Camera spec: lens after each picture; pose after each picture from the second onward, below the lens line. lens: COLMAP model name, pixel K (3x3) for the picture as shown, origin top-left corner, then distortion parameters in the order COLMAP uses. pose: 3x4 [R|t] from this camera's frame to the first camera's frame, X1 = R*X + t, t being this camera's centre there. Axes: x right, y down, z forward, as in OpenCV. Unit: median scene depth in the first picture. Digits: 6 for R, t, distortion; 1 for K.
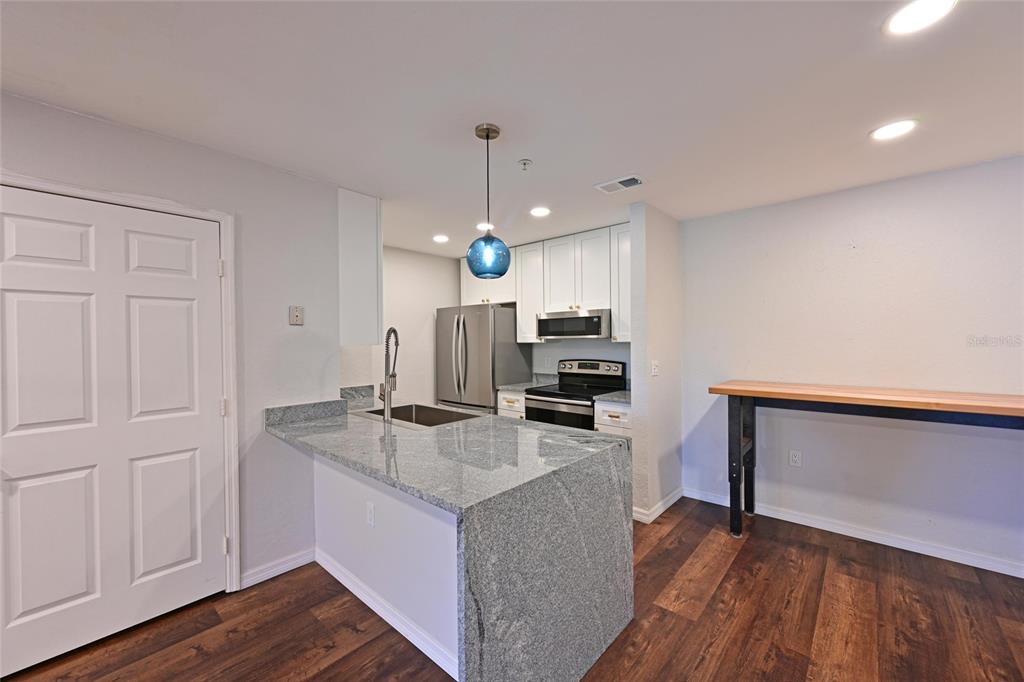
lens RADIAL K [[401.6, 0, 512.9], [0, 401.6, 342.8], [0, 0, 1]] dist [0.000067, 0.000188]
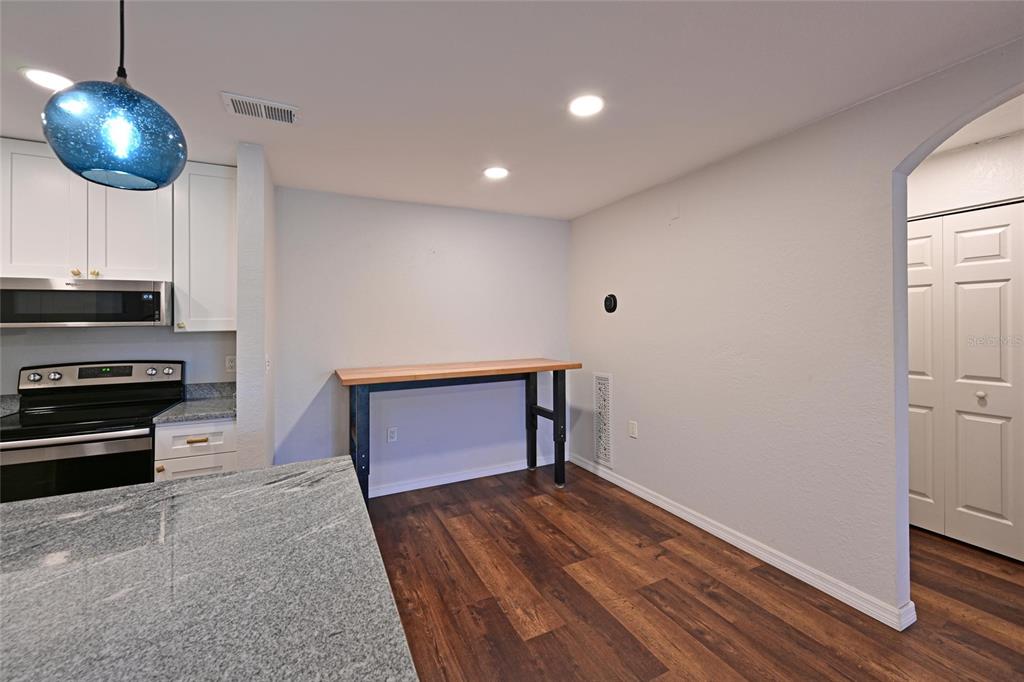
lens RADIAL K [[401.6, 0, 498.1], [0, 401.6, 323.6], [0, 0, 1]] dist [0.000067, 0.000188]
pose [[0.392581, 0.003864, 0.919709, -0.260028], [0.015974, 0.999812, -0.011019, 0.001155], [-0.919578, 0.019018, 0.392446, 0.397879]]
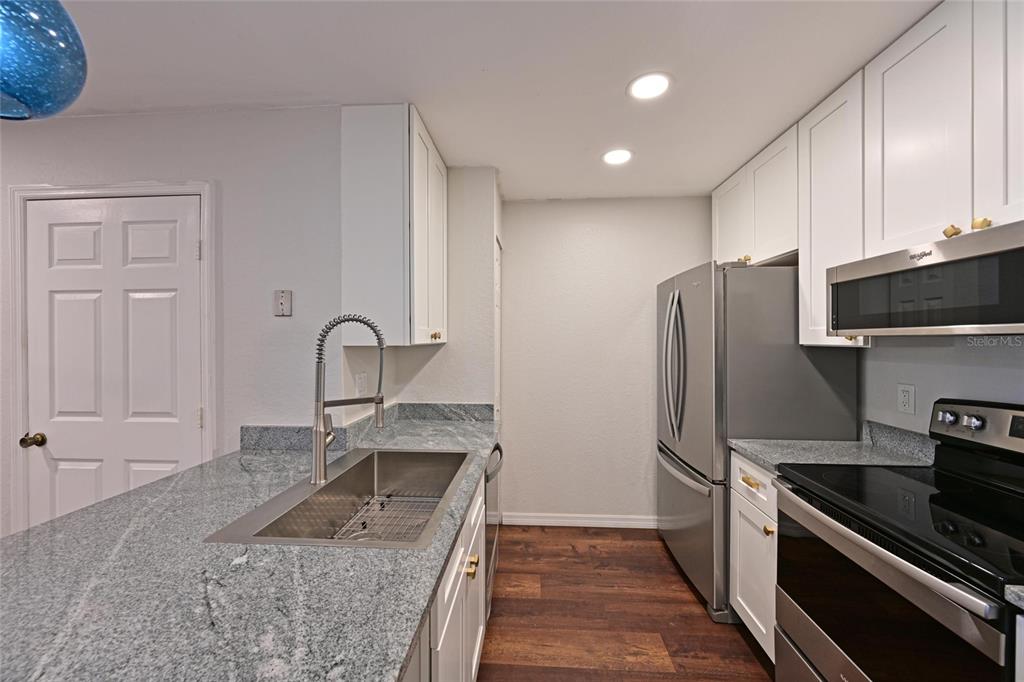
lens RADIAL K [[401.6, 0, 510.4], [0, 401.6, 339.6], [0, 0, 1]] dist [0.000067, 0.000188]
pose [[0.615205, 0.008908, -0.788317, 0.320566], [-0.010076, 0.999943, 0.003436, -0.009217], [0.788303, 0.005829, 0.615260, 0.986020]]
